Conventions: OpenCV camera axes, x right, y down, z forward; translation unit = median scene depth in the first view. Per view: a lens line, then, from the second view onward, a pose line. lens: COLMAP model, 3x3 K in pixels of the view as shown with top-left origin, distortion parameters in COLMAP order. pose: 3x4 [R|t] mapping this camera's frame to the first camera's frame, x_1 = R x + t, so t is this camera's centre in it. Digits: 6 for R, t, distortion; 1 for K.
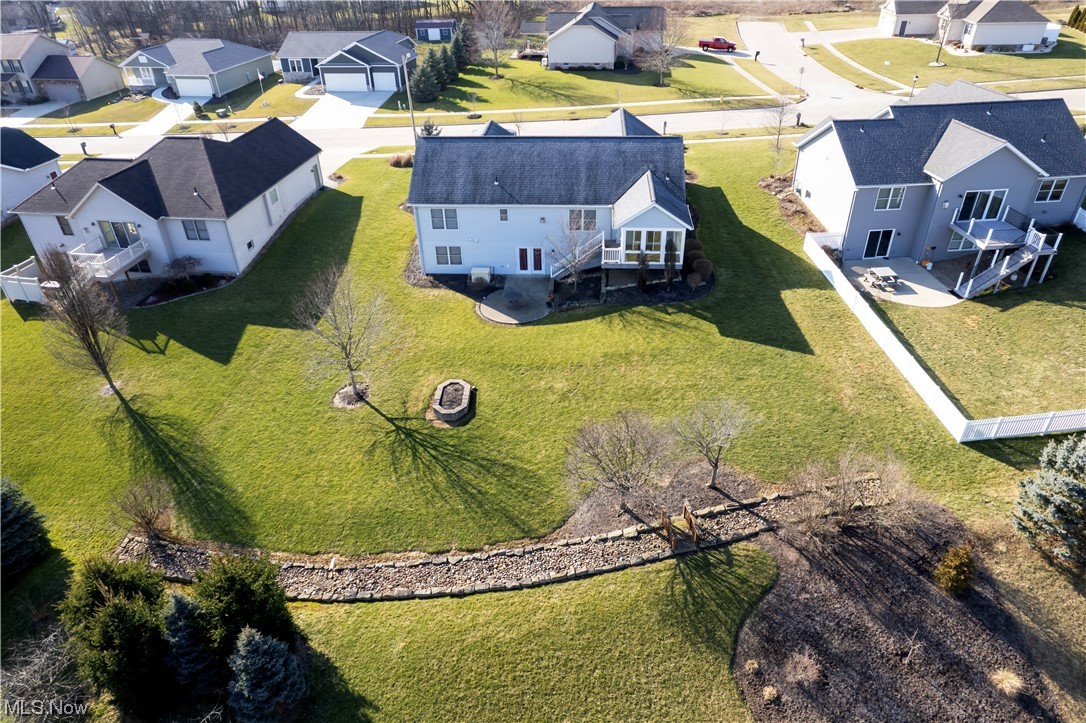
lens RADIAL K [[685.7, 0, 543.0], [0, 685.7, 361.5], [0, 0, 1]] dist [-0.090460, 0.044785]
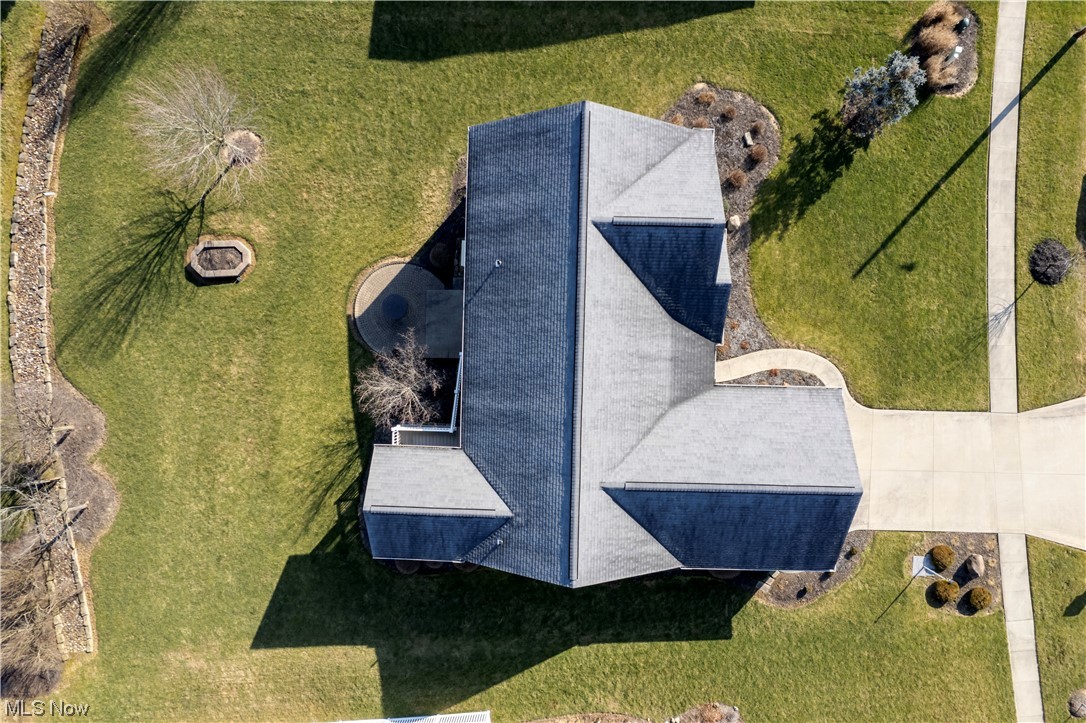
lens RADIAL K [[685.7, 0, 543.0], [0, 685.7, 361.5], [0, 0, 1]] dist [-0.090460, 0.044785]
pose [[0.045493, 0.998702, 0.022921, 0.009980], [-0.547868, 0.005758, 0.836545, -0.976531], [0.835327, -0.050615, 0.547418, 0.851283]]
